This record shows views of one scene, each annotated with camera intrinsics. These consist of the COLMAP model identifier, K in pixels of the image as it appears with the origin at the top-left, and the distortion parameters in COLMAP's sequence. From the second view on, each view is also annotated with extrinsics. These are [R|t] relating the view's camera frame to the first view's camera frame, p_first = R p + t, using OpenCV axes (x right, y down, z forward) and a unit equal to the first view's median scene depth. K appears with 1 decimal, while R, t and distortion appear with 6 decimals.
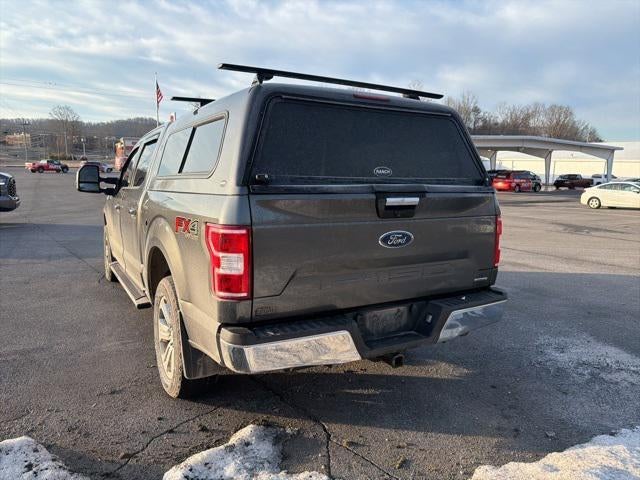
lens RADIAL K [[451.3, 0, 319.7], [0, 451.3, 238.9], [0, 0, 1]] dist [0.045144, -0.057620]
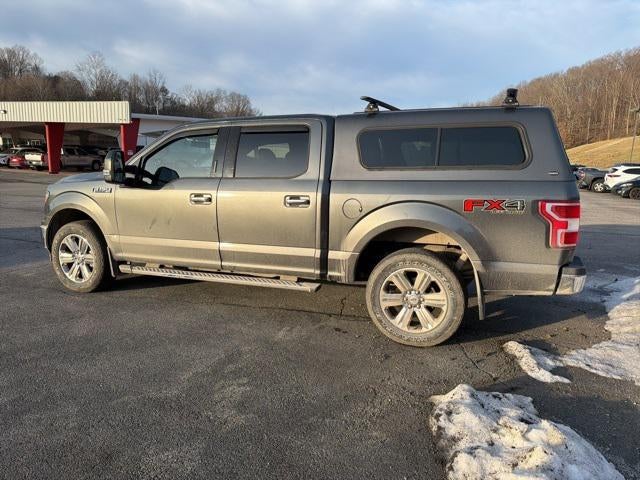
lens RADIAL K [[451.3, 0, 319.7], [0, 451.3, 238.9], [0, 0, 1]] dist [0.045144, -0.057620]
pose [[0.795377, -0.102686, 0.597353, -1.505394], [0.078615, 0.994697, 0.066313, -0.058469], [-0.600995, -0.005783, 0.799232, 0.235319]]
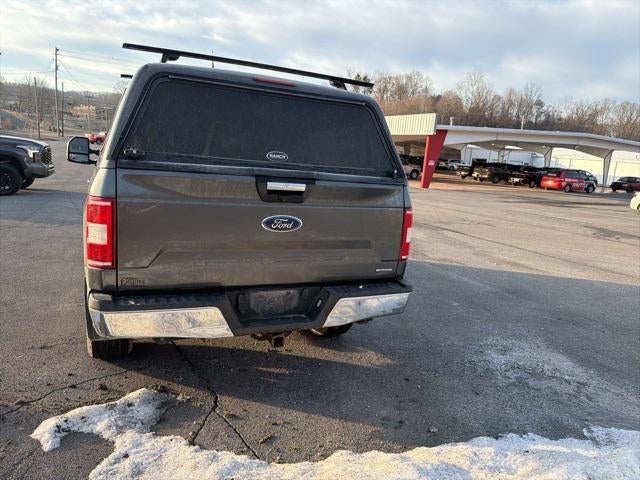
lens RADIAL K [[451.3, 0, 319.7], [0, 451.3, 238.9], [0, 0, 1]] dist [0.045144, -0.057620]
pose [[0.992429, 0.075358, -0.096985, 0.332078], [-0.072356, 0.996795, 0.034115, -0.004897], [0.099245, -0.026839, 0.994701, -0.006284]]
